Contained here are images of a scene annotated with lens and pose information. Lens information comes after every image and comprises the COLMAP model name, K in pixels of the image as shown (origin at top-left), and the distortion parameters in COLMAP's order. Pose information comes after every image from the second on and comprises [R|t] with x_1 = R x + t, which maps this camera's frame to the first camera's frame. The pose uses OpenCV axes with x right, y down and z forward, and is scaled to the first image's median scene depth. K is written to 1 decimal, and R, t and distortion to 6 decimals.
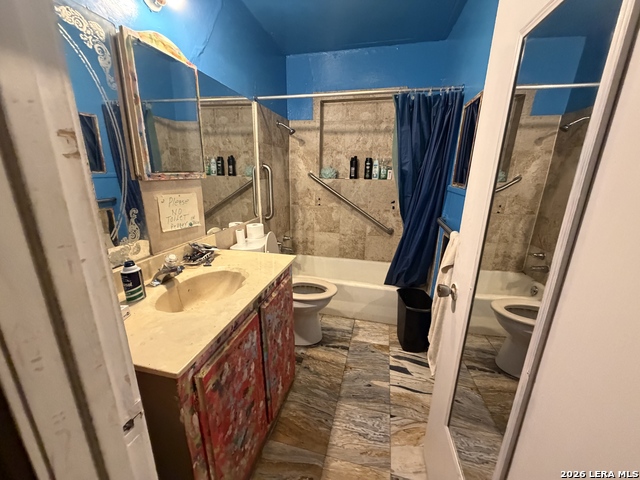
lens RADIAL K [[255.3, 0, 319.2], [0, 255.3, 240.2], [0, 0, 1]] dist [-0.000356, -0.000081]
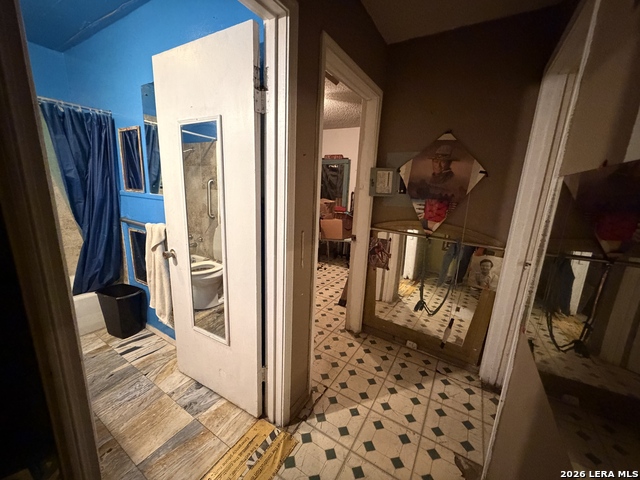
lens RADIAL K [[255.3, 0, 319.2], [0, 255.3, 240.0], [0, 0, 1]] dist [-0.000356, -0.000081]
pose [[0.303630, -0.206697, 0.930099, -0.383891], [0.218285, 0.965312, 0.143263, 0.045653], [-0.927448, 0.159528, 0.338217, -0.252168]]
